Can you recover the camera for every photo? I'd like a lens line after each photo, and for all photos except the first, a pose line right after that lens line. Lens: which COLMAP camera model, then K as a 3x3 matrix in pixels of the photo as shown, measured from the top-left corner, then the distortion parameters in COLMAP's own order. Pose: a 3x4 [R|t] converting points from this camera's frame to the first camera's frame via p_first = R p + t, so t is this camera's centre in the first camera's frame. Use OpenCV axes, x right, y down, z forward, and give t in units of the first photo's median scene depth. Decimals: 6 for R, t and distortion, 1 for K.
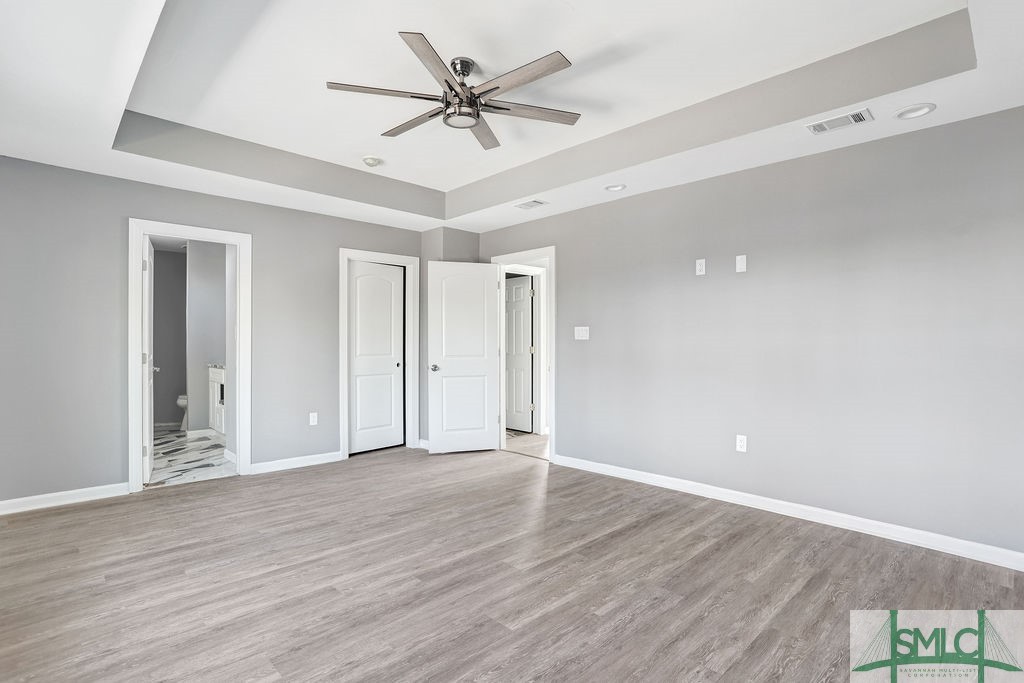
lens RADIAL K [[499.5, 0, 509.5], [0, 499.5, 338.0], [0, 0, 1]] dist [-0.058573, 0.037045]
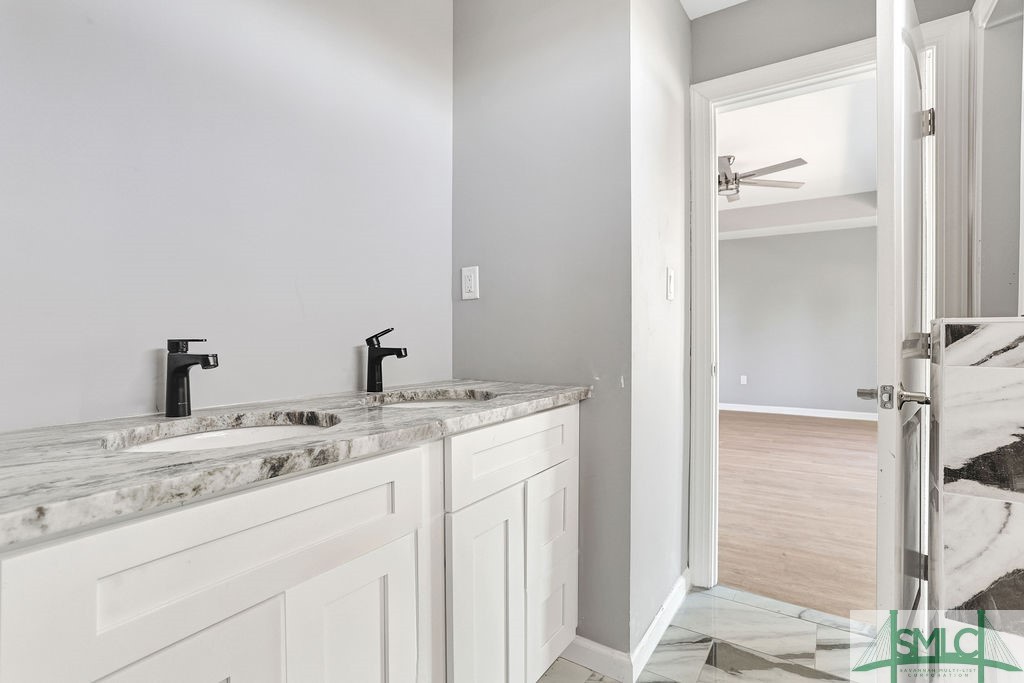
lens RADIAL K [[499.5, 0, 509.5], [0, 499.5, 338.0], [0, 0, 1]] dist [-0.058573, 0.037045]
pose [[-0.223656, -0.006896, 0.974644, -1.595110], [-0.006585, 0.999963, 0.005564, 0.048166], [-0.974646, -0.005174, -0.223693, 2.135485]]
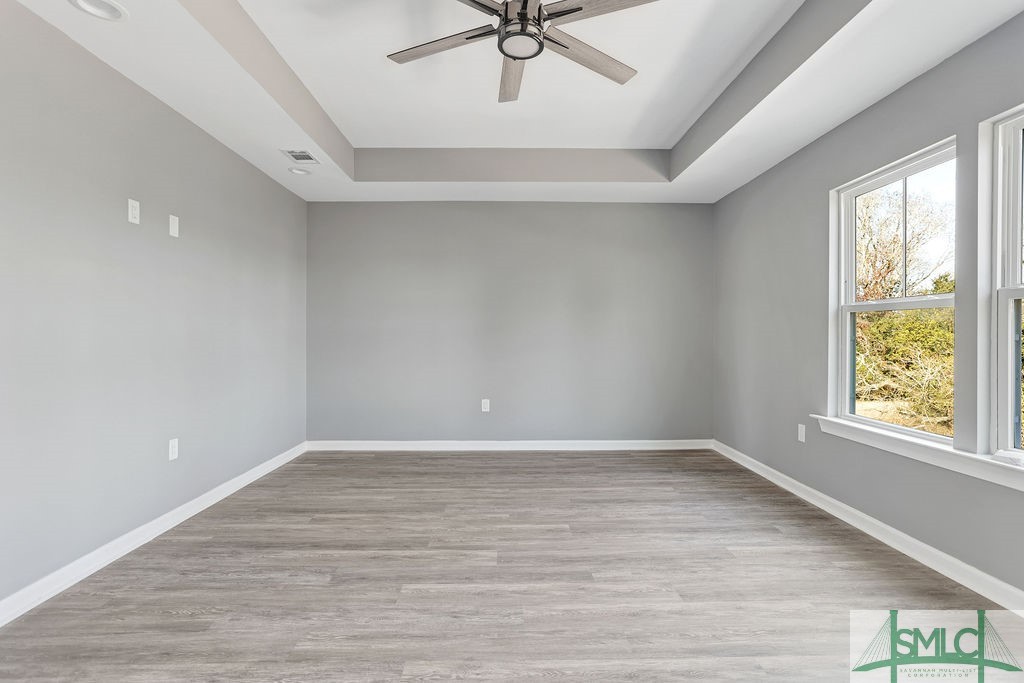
lens RADIAL K [[499.5, 0, 509.5], [0, 499.5, 338.0], [0, 0, 1]] dist [-0.058573, 0.037045]
pose [[-0.731665, -0.007922, 0.681619, -0.632606], [-0.013113, 0.999911, -0.002454, 0.035788], [-0.681539, -0.010734, -0.731703, 1.614079]]
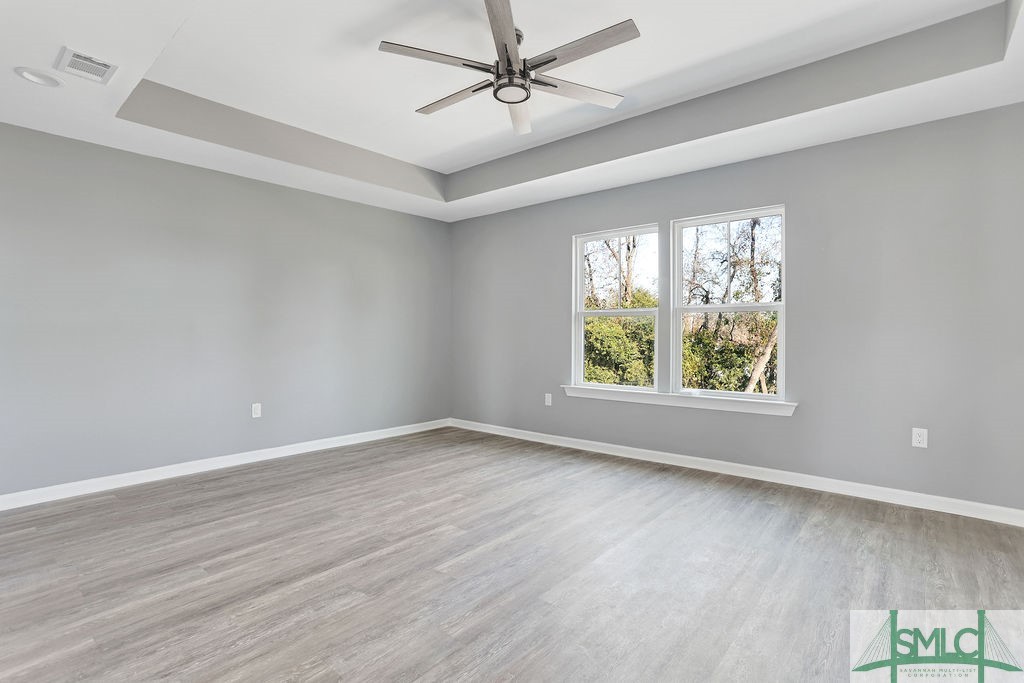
lens RADIAL K [[499.5, 0, 509.5], [0, 499.5, 338.0], [0, 0, 1]] dist [-0.058573, 0.037045]
pose [[-0.995024, -0.002685, -0.099602, 0.002343], [-0.002295, 0.999989, -0.004027, 0.048329], [0.099612, -0.003779, -0.995019, 1.996865]]
